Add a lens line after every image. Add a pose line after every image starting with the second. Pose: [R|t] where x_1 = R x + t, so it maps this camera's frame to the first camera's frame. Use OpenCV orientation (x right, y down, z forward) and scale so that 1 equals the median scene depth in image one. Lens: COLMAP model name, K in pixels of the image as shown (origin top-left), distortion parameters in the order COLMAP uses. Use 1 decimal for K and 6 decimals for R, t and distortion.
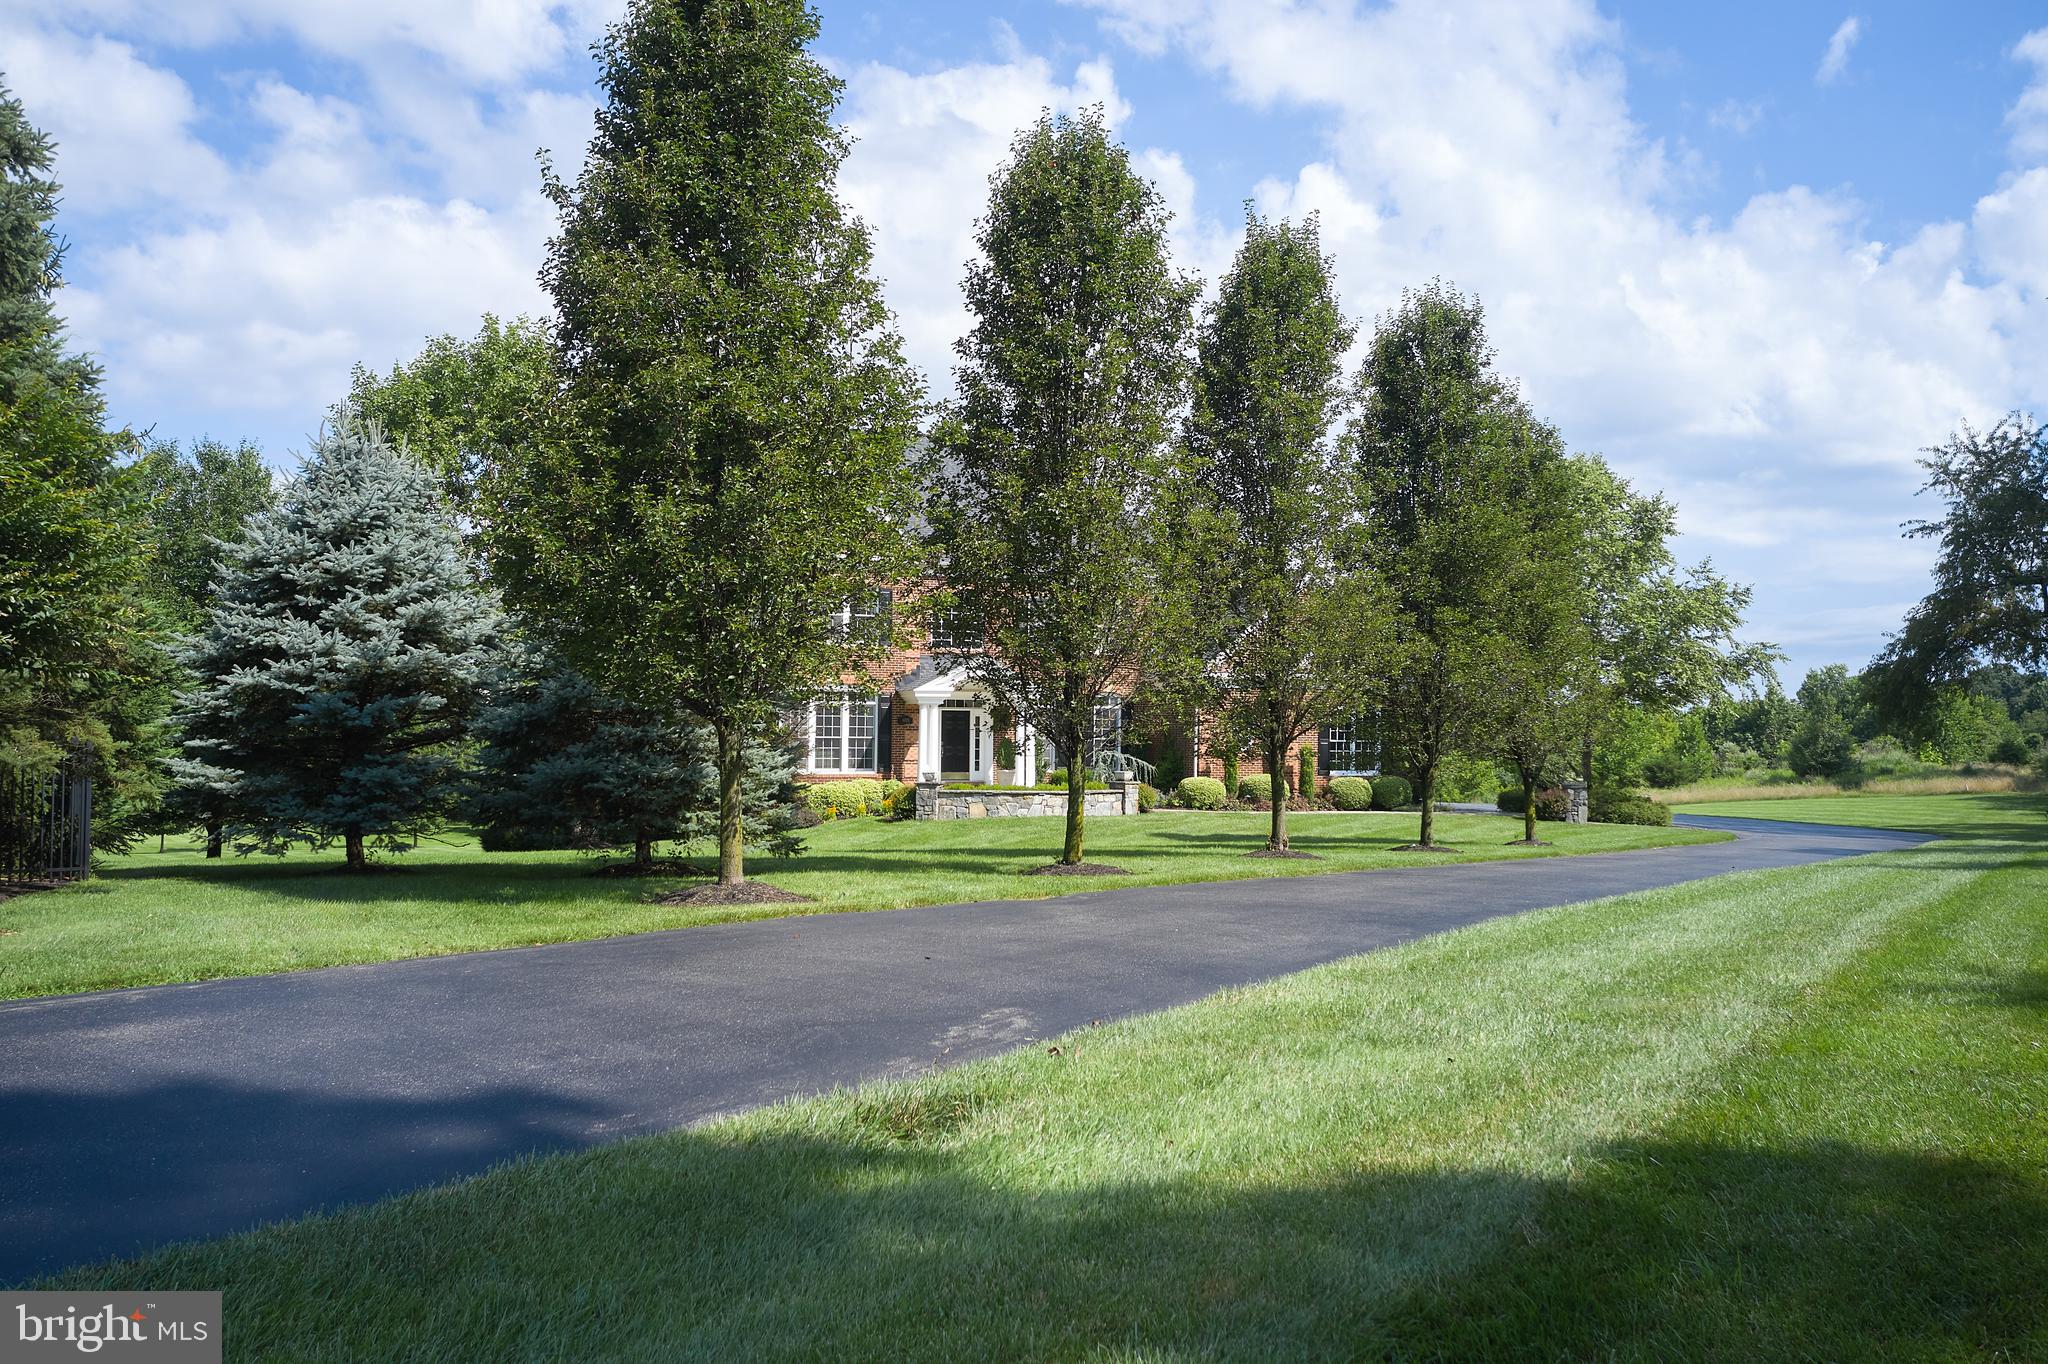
lens RADIAL K [[1611.9, 0, 1028.4], [0, 1611.9, 684.3], [0, 0, 1]] dist [-0.013630, 0.002545]
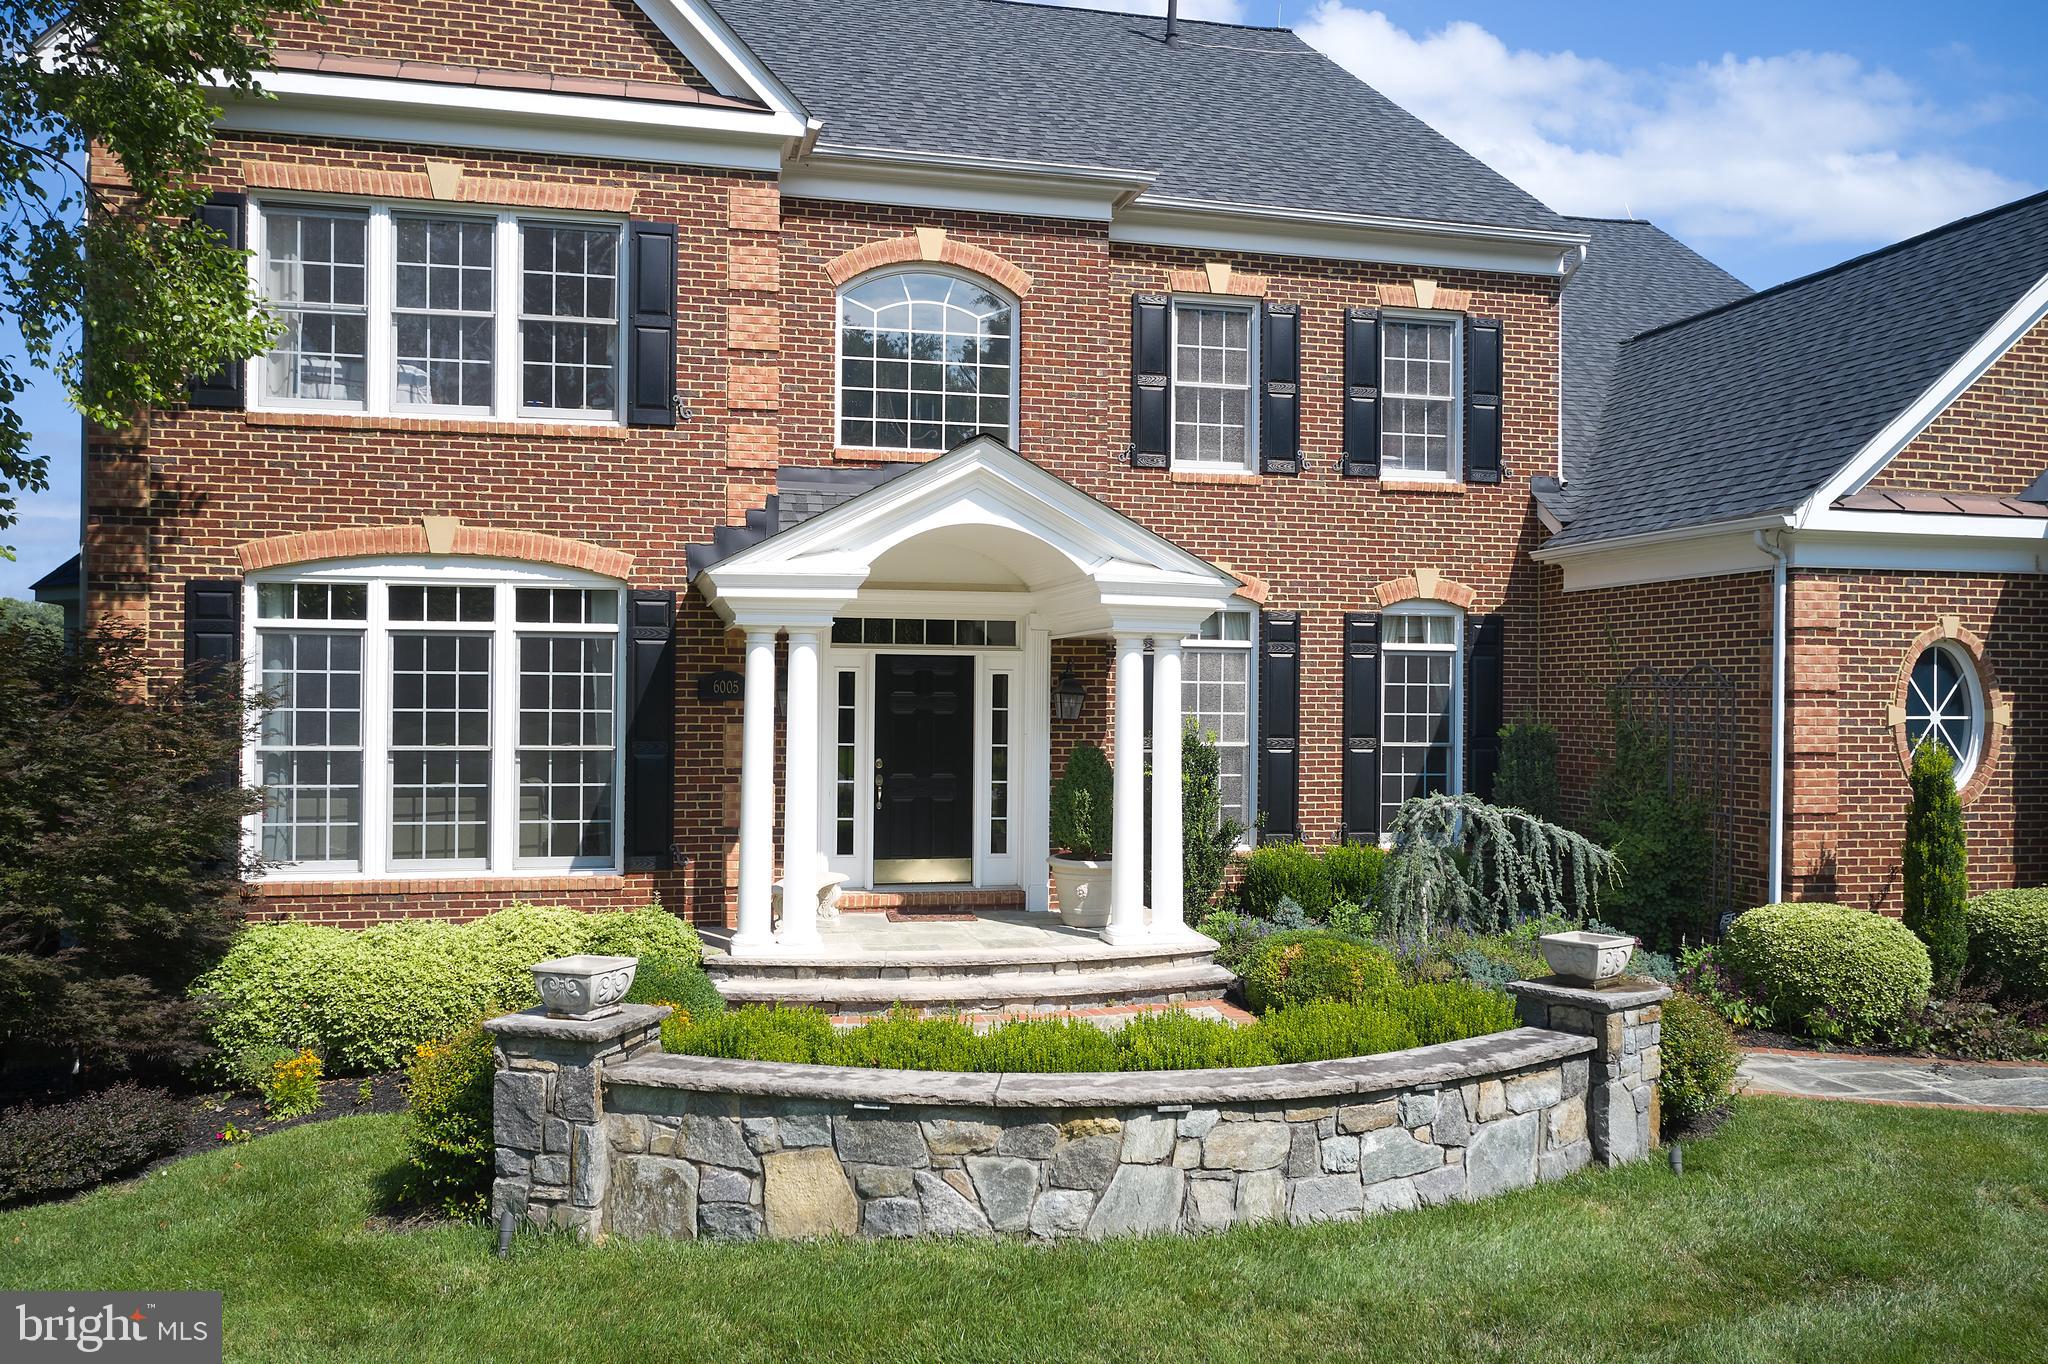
lens RADIAL K [[1611.9, 0, 1026.1], [0, 1611.9, 681.6], [0, 0, 1]] dist [-0.013630, 0.002545]
pose [[0.991365, -0.000532, -0.131134, 0.013894], [0.003212, 0.999790, 0.020231, 0.015875], [0.131095, -0.020477, 0.991158, 0.734083]]
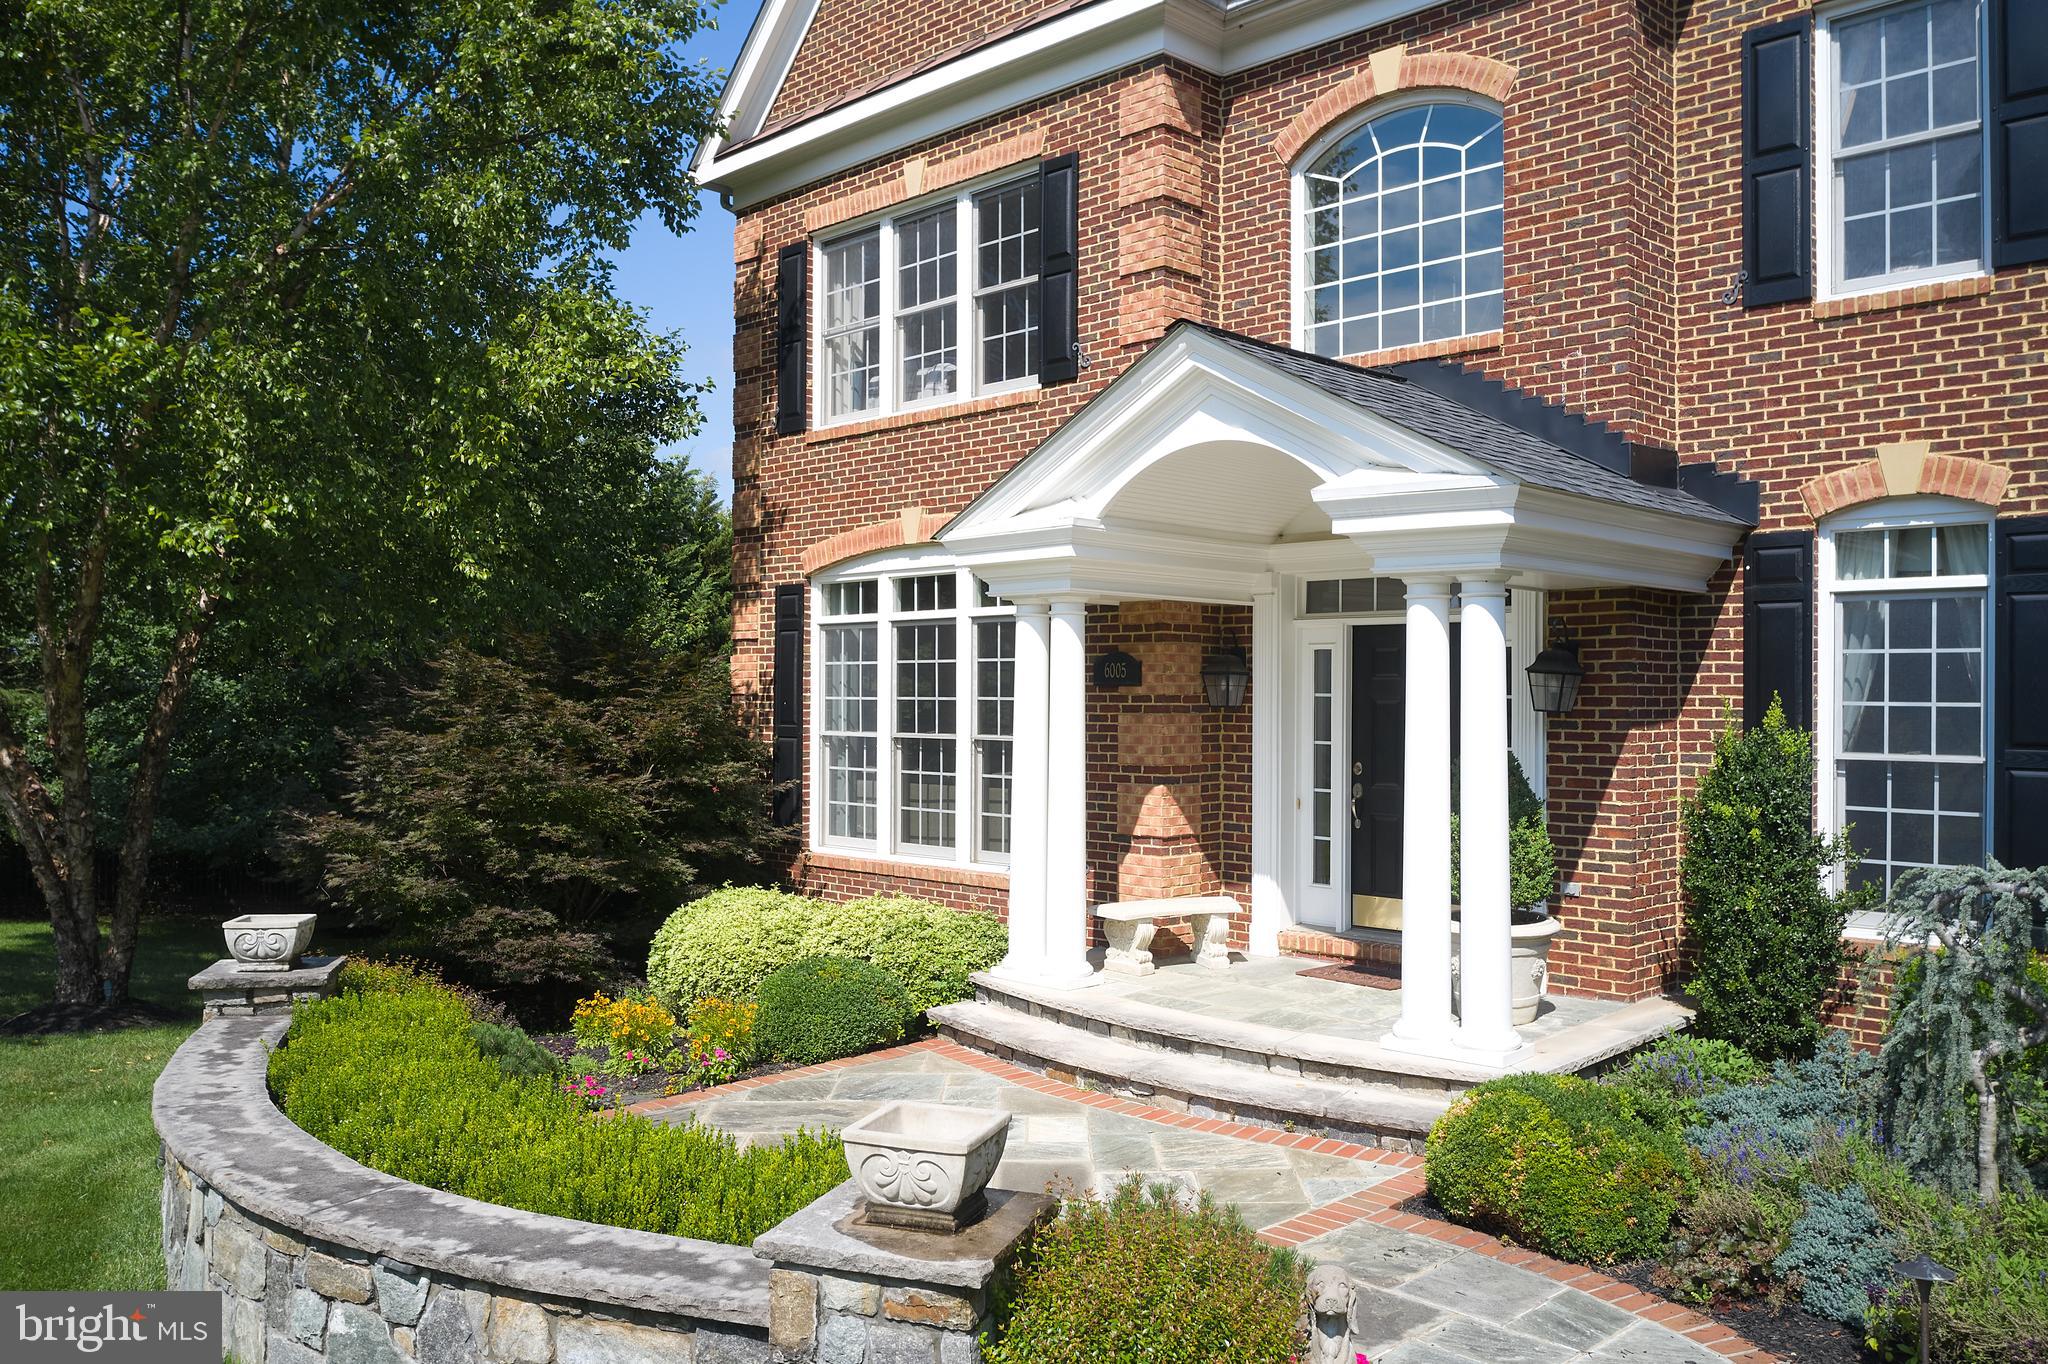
lens RADIAL K [[1611.9, 0, 1043.0], [0, 1611.9, 684.6], [0, 0, 1]] dist [-0.013630, 0.002545]
pose [[0.407811, -0.013146, -0.912972, 0.144486], [0.023747, 0.999711, -0.003787, 0.025389], [0.912757, -0.020136, 0.408005, 0.901368]]
